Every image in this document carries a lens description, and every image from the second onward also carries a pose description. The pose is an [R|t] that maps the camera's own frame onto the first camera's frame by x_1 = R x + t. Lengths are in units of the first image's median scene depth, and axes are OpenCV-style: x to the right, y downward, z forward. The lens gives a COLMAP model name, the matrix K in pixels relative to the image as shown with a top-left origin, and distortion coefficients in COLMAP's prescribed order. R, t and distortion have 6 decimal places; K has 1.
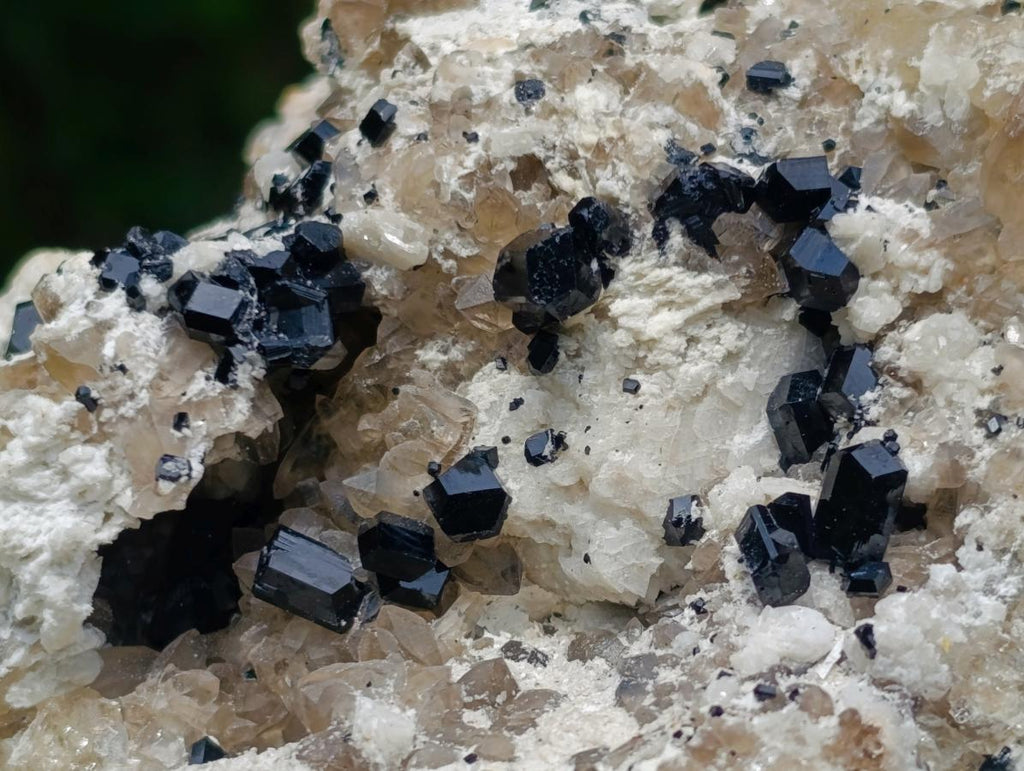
lens RADIAL K [[3030.2, 0, 512.0], [0, 3030.2, 385.5], [0, 0, 1]] dist [0.160842, -0.045953]
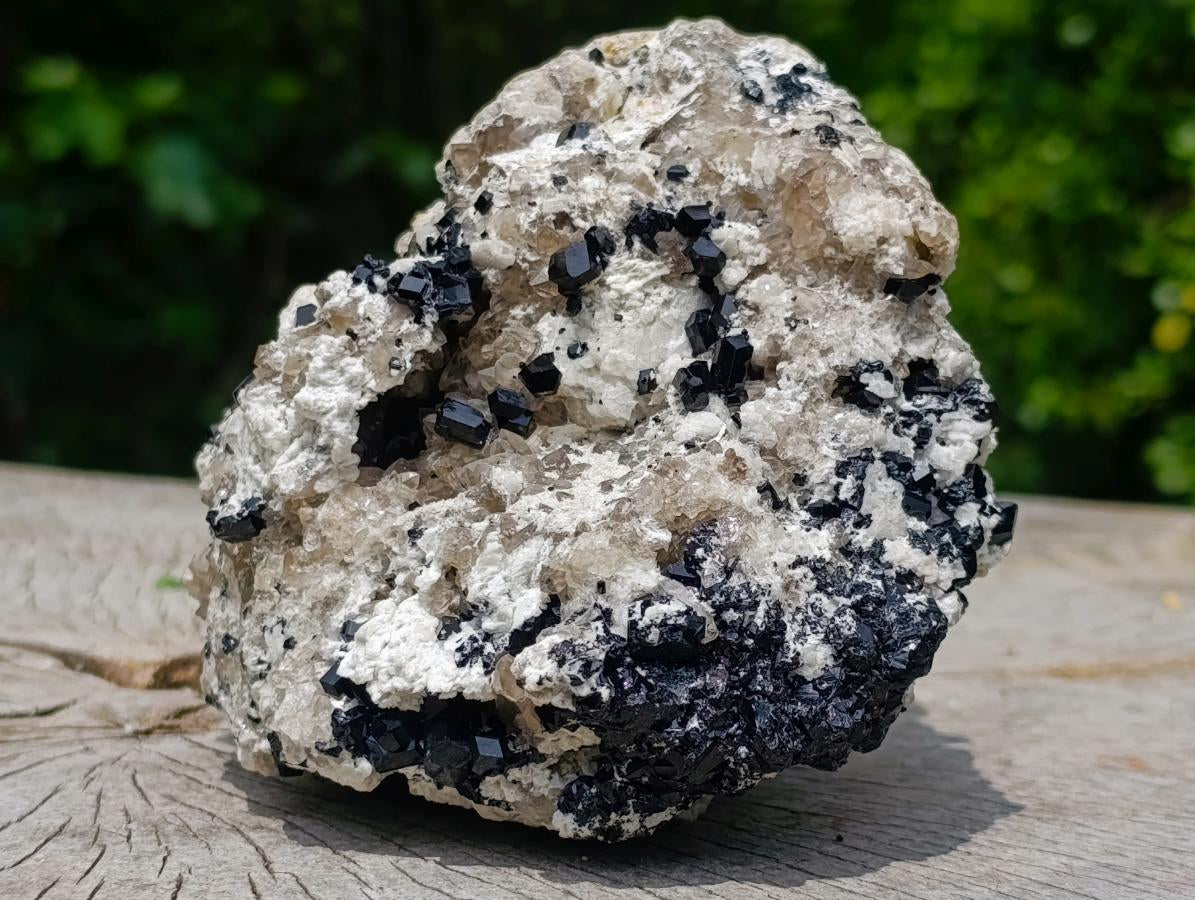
lens RADIAL K [[2592.7, 0, 597.0], [0, 2592.7, 449.8], [0, 0, 1]] dist [0.033161, -0.000924]
pose [[0.997742, -0.040507, 0.053575, -0.071967], [0.044013, 0.996851, -0.065964, 0.202888], [-0.050734, 0.068173, 0.996383, -0.732489]]
